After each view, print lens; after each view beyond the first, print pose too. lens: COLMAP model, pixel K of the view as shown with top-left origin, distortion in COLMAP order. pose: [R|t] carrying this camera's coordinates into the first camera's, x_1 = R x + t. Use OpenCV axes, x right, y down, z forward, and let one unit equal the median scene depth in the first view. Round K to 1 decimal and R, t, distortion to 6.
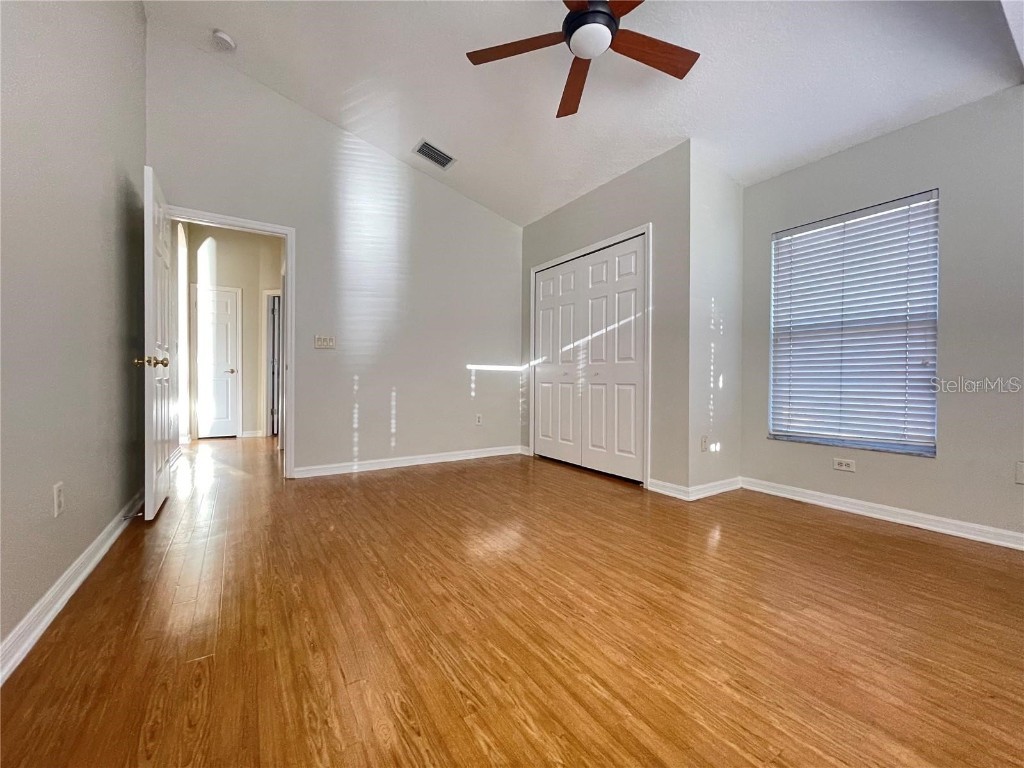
lens RADIAL K [[412.7, 0, 513.6], [0, 412.7, 380.3], [0, 0, 1]] dist [0.002097, -0.000289]
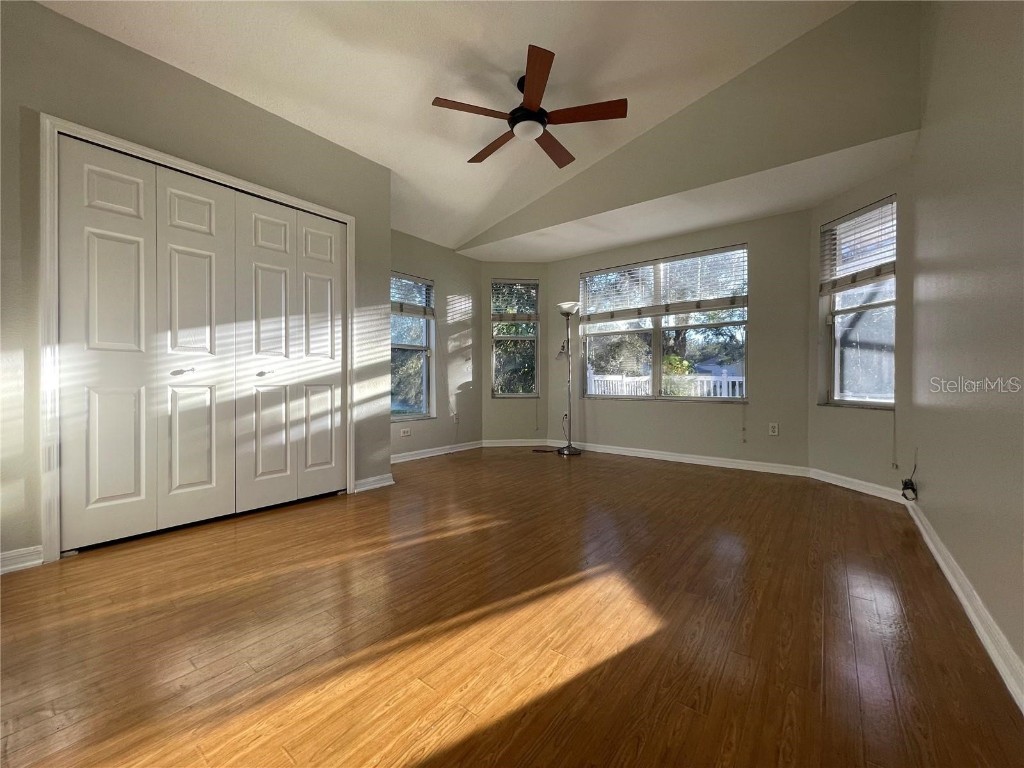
lens RADIAL K [[412.7, 0, 520.4], [0, 412.7, 379.8], [0, 0, 1]] dist [0.002097, -0.000289]
pose [[-0.330653, -0.008798, 0.943711, -1.249654], [-0.002571, 0.999961, 0.008421, -0.006248], [-0.943749, 0.000358, -0.330663, 1.723748]]
